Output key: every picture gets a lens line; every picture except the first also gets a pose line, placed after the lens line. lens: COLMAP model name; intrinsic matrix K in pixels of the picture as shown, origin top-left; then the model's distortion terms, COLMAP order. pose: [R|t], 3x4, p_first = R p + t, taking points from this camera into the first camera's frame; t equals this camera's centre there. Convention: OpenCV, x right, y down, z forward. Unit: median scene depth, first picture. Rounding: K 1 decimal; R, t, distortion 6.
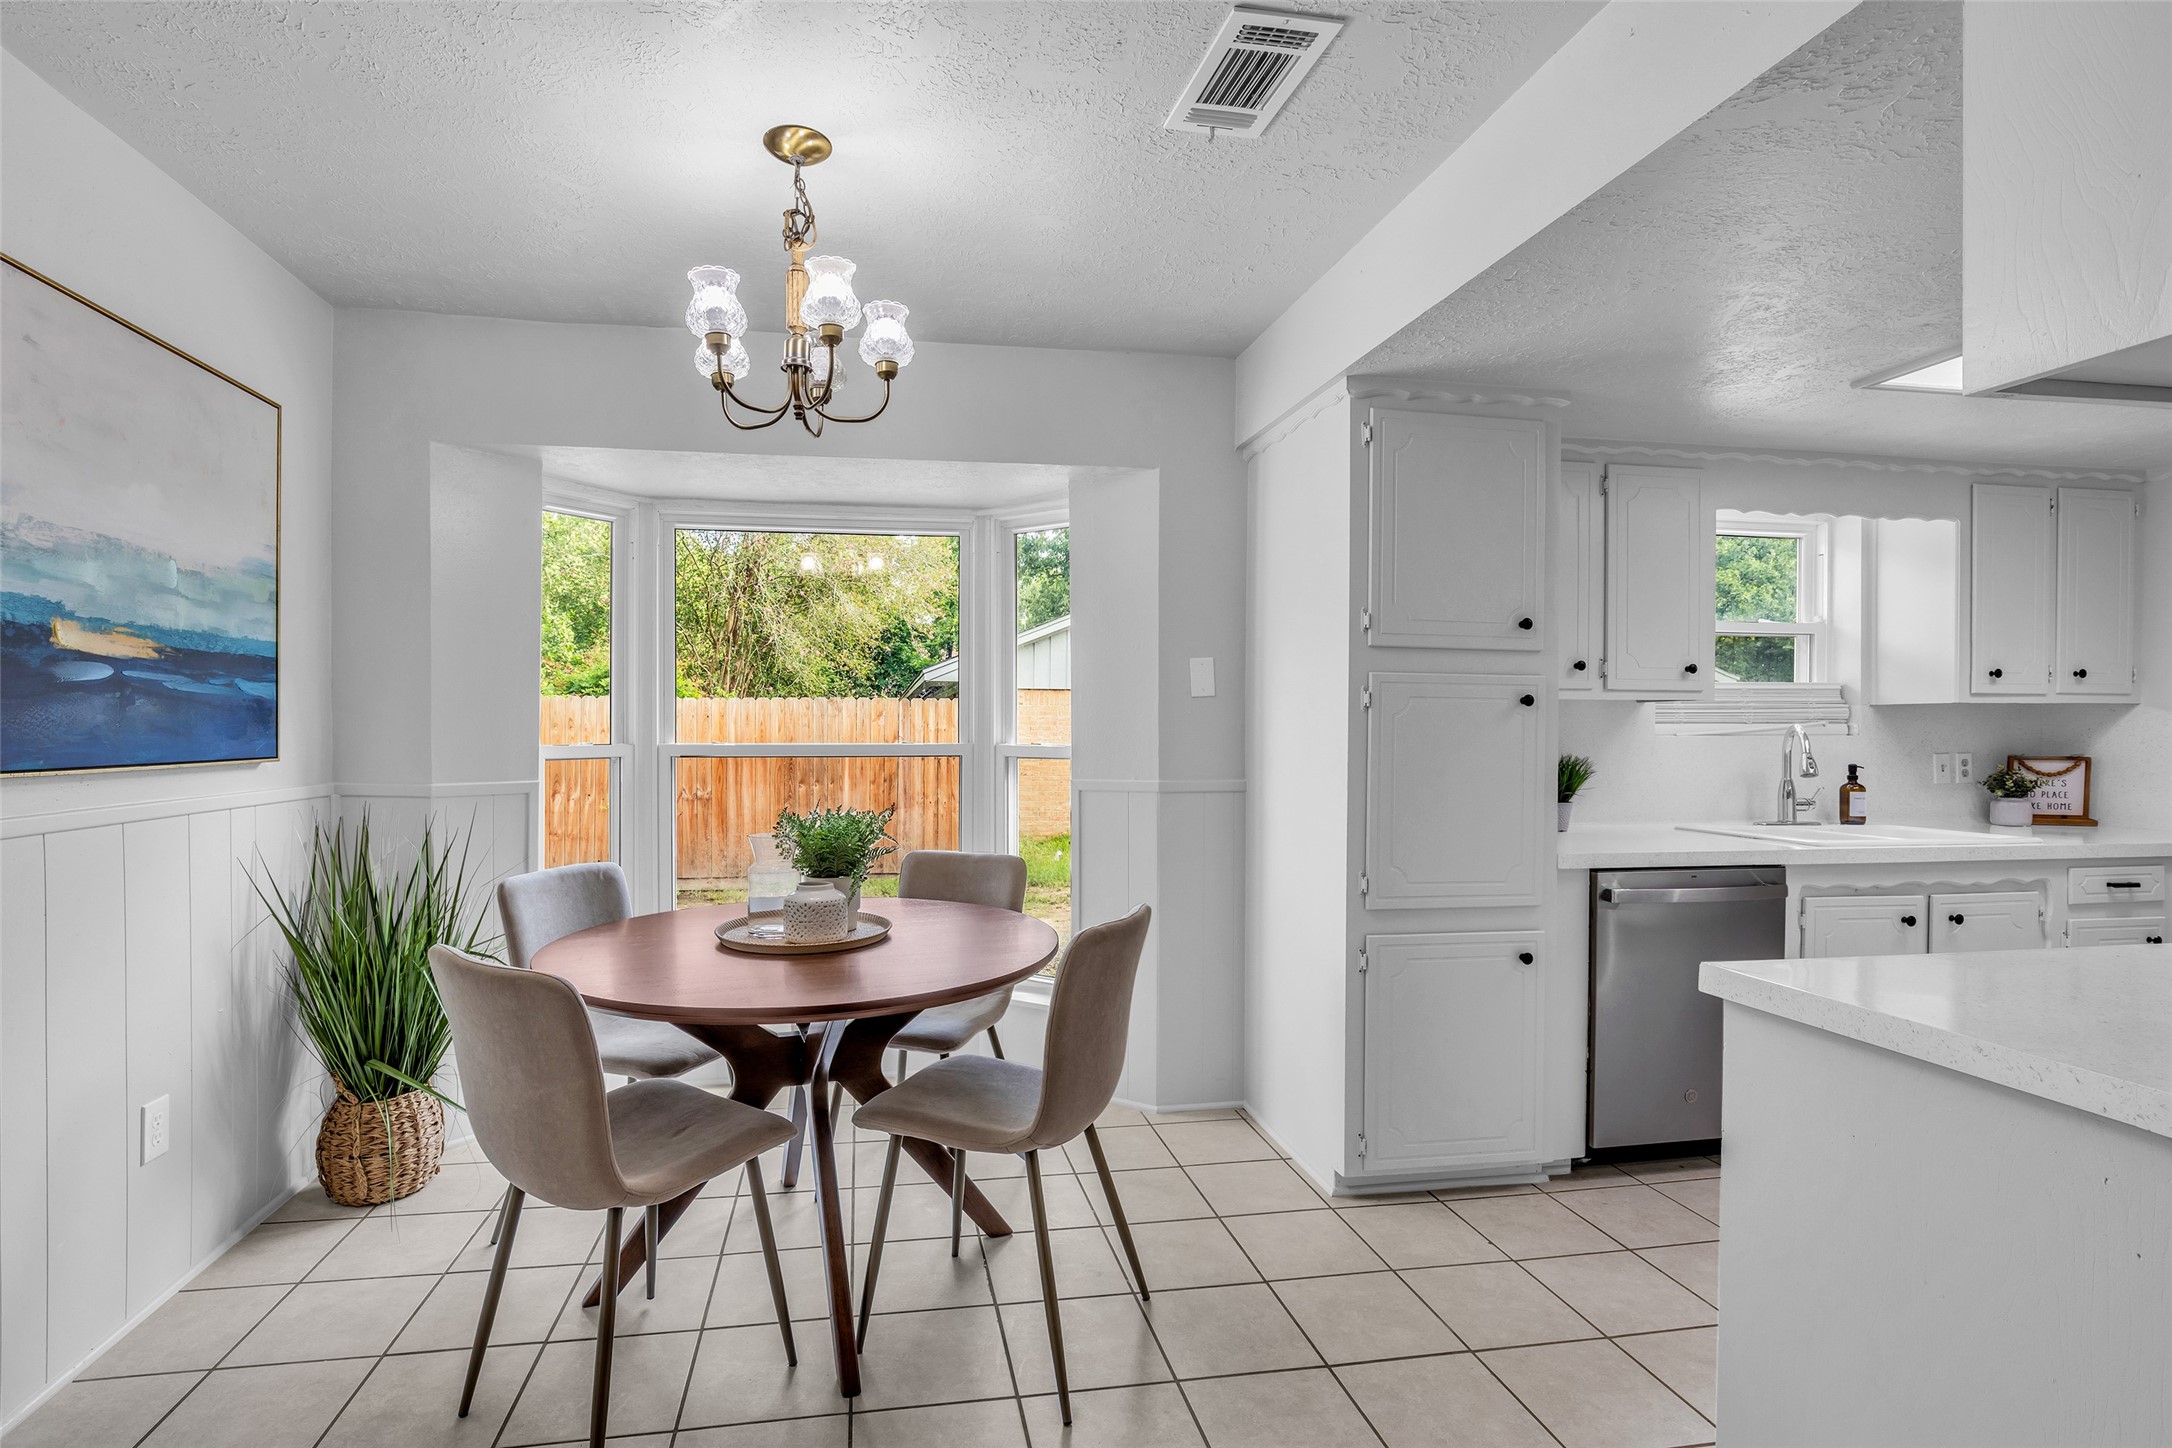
lens RADIAL K [[1012.0, 0, 1024.5], [0, 1012.0, 731.0], [0, 0, 1]] dist [-0.004505, -0.000712]
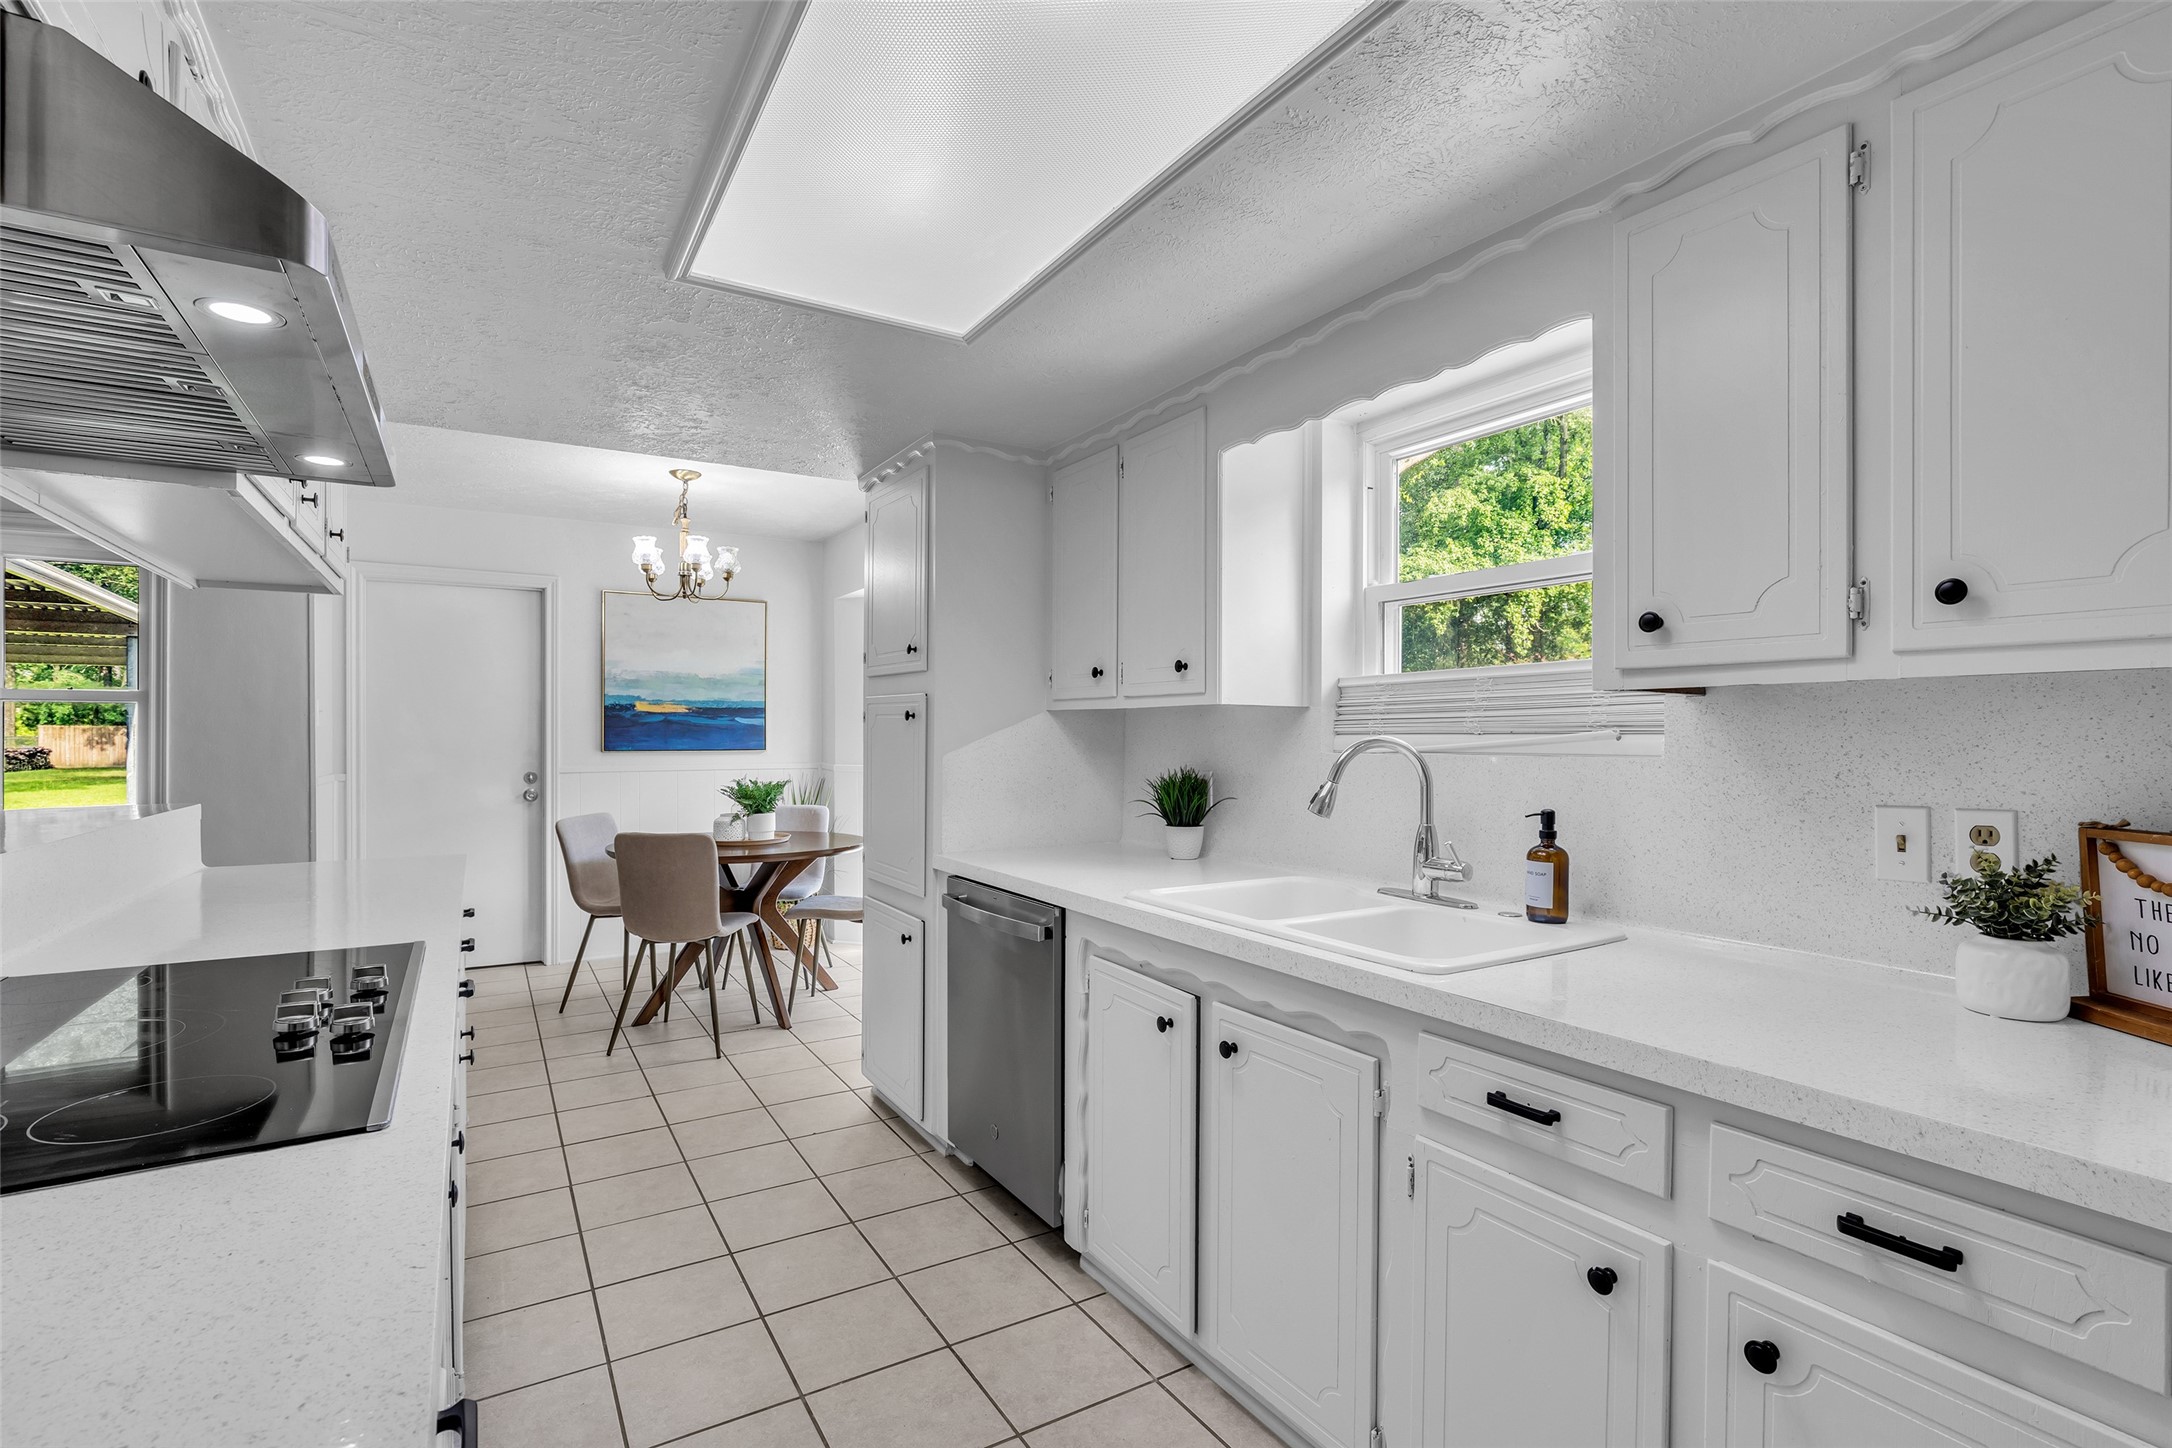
lens RADIAL K [[1001.4, 0, 1095.0], [0, 1001.4, 731.7], [0, 0, 1]] dist [-0.004361, -0.000407]
pose [[0.387072, -0.003324, -0.922043, 1.232575], [-0.003569, 0.999981, -0.005103, -0.005434], [0.922043, 0.005266, 0.387053, 0.574030]]
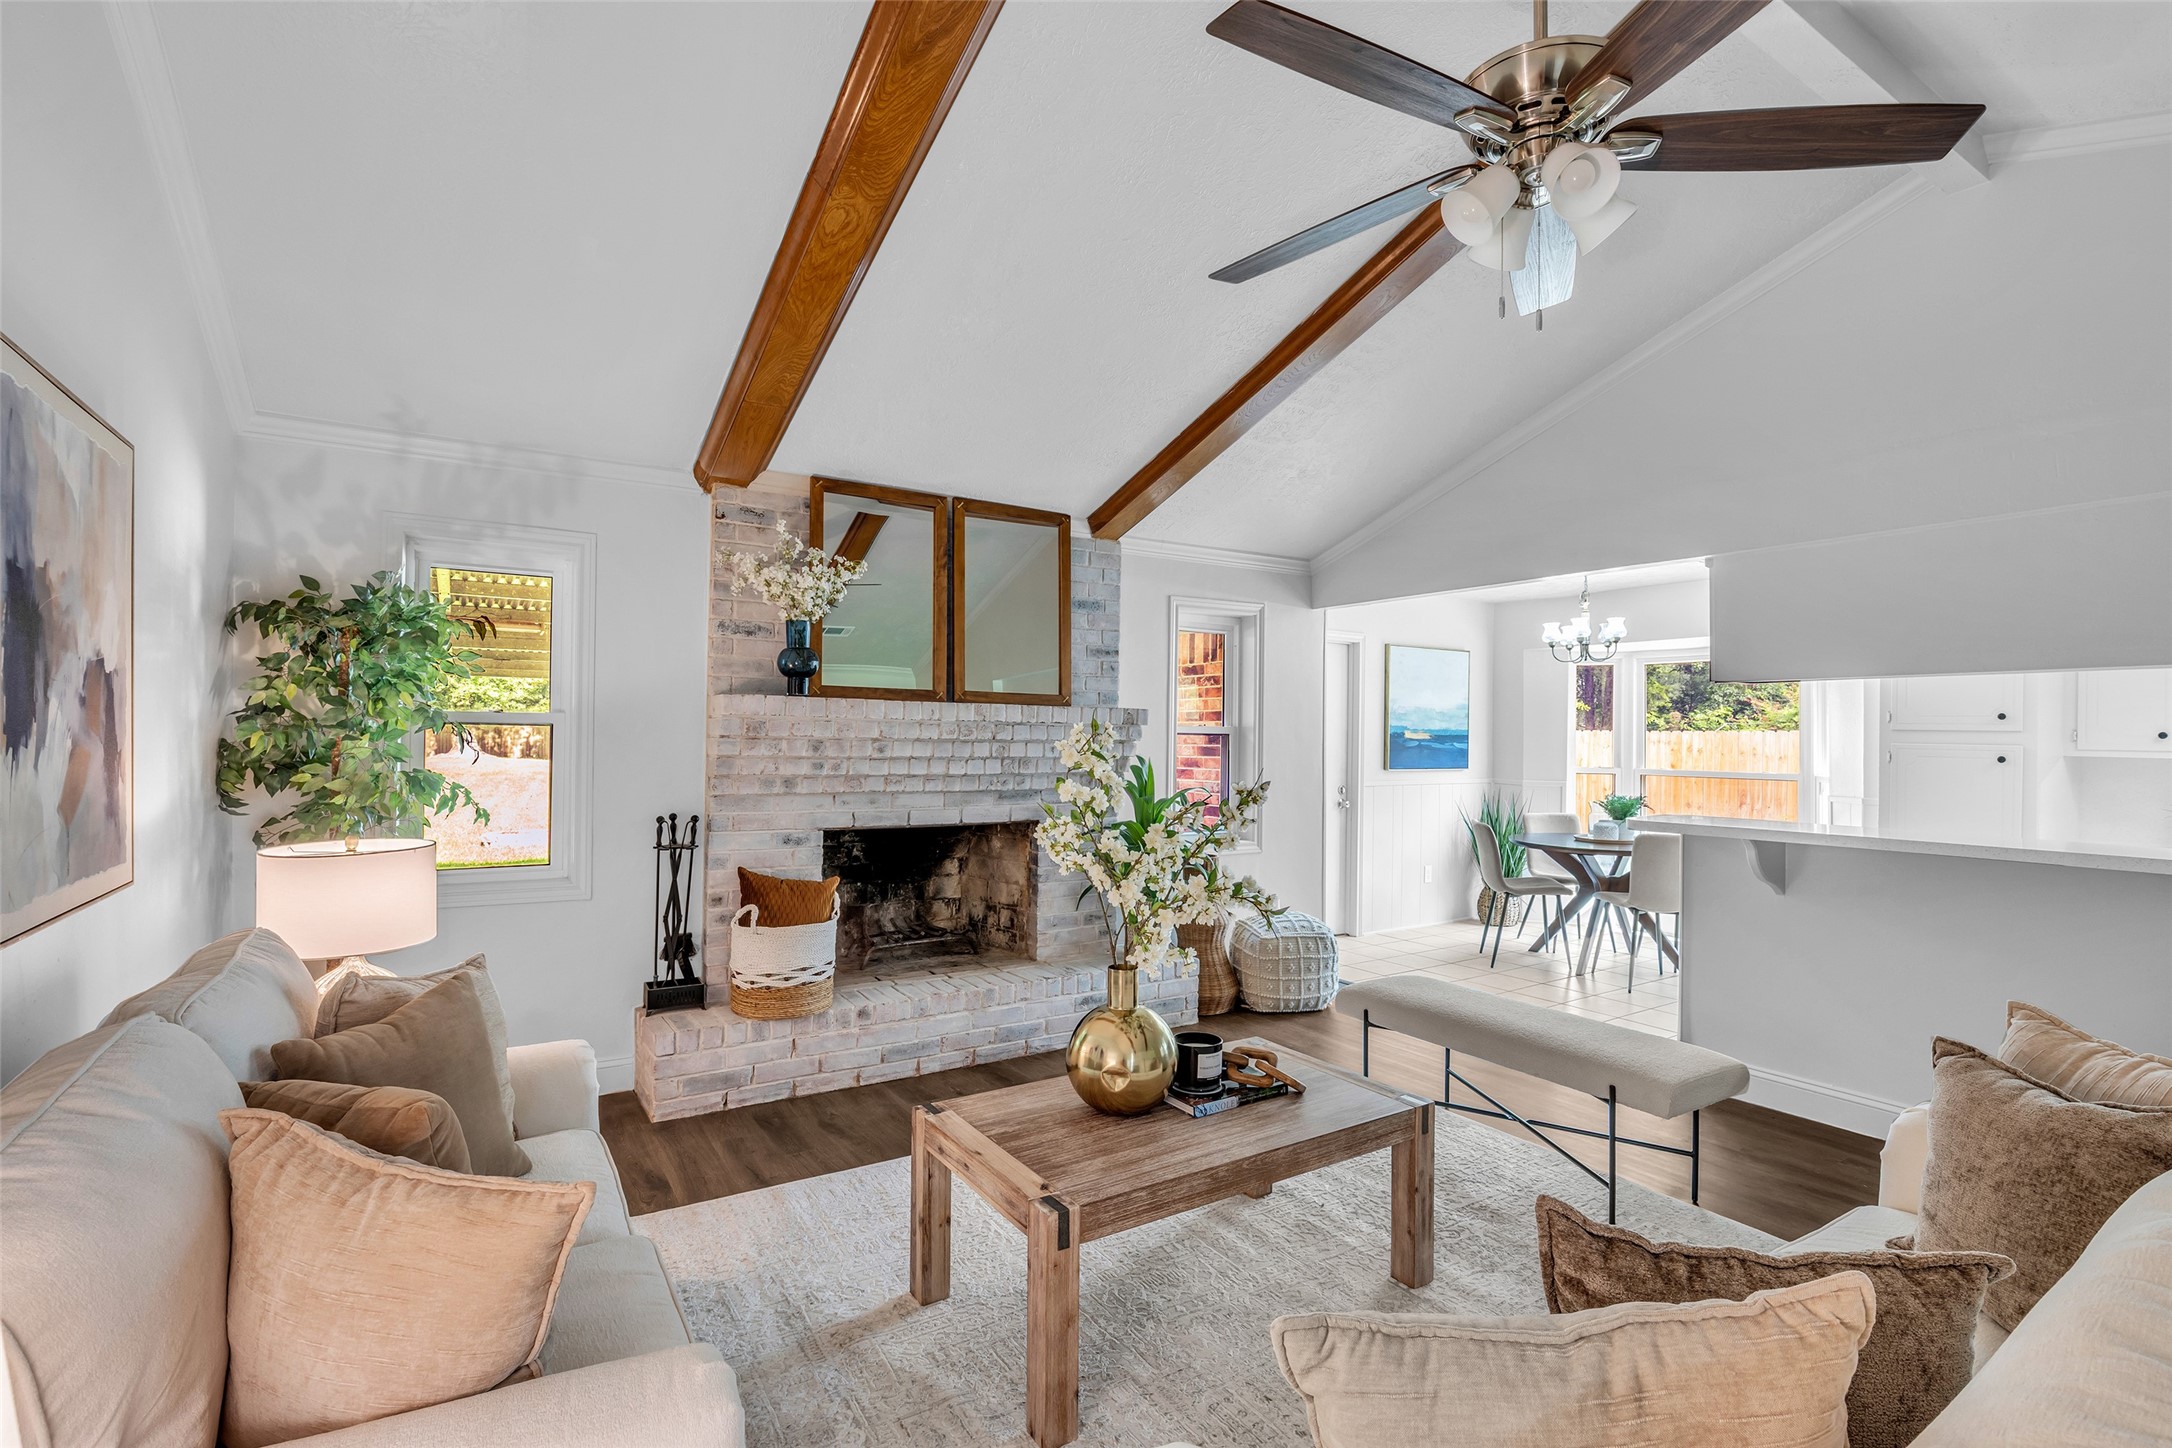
lens RADIAL K [[1001.4, 0, 1095.0], [0, 1001.4, 731.7], [0, 0, 1]] dist [-0.004361, -0.000407]
pose [[0.403418, 0.000453, -0.915016, 1.094547], [-0.015599, 0.999858, -0.006382, -0.033102], [0.914883, 0.016848, 0.403368, -0.867354]]
